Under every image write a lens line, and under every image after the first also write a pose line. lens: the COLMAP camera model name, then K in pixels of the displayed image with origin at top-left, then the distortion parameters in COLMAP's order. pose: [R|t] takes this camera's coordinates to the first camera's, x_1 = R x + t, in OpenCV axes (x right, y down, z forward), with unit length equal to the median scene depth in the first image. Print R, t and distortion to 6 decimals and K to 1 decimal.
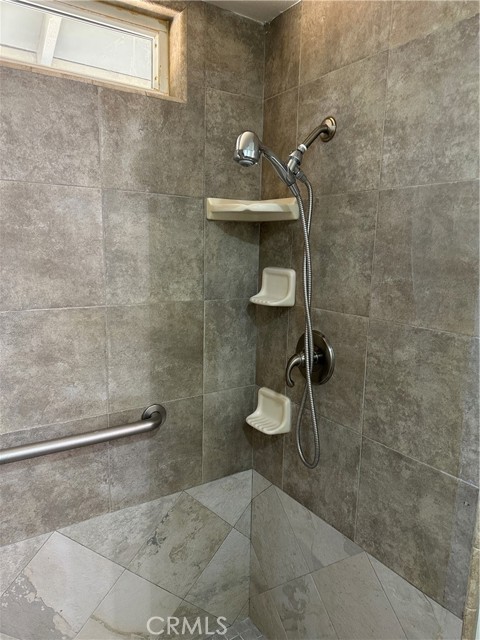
lens RADIAL K [[451.4, 0, 241.0], [0, 451.4, 321.3], [0, 0, 1]] dist [0.065027, -0.079712]
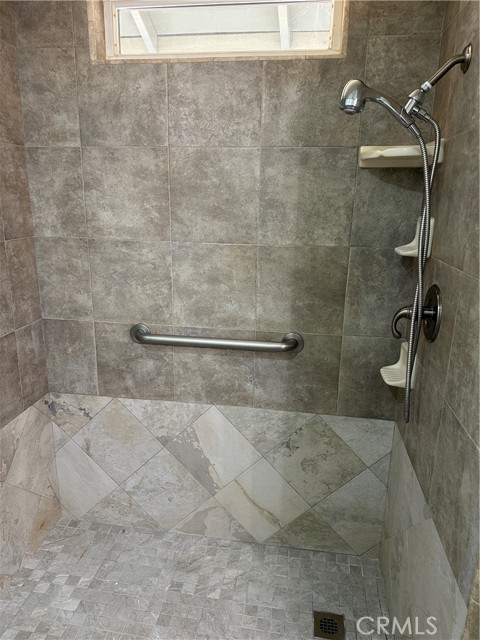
lens RADIAL K [[451.4, 0, 236.1], [0, 451.4, 321.7], [0, 0, 1]] dist [0.065027, -0.079712]
pose [[0.738143, 0.170993, -0.652615, 0.496935], [-0.112885, 0.985013, 0.130406, 0.019553], [0.665133, -0.022588, 0.746383, 0.021831]]
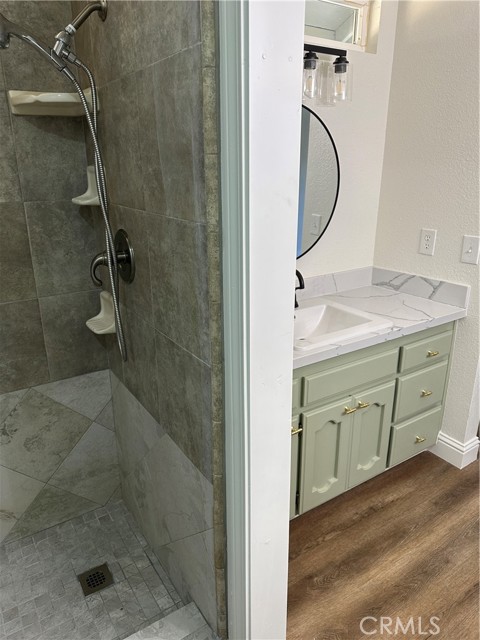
lens RADIAL K [[451.4, 0, 236.0], [0, 451.4, 321.2], [0, 0, 1]] dist [0.065027, -0.079712]
pose [[0.999596, -0.018397, -0.021669, 0.443445], [0.021684, 0.986412, 0.162856, 0.064146], [0.018378, -0.163260, 0.986412, -0.020471]]
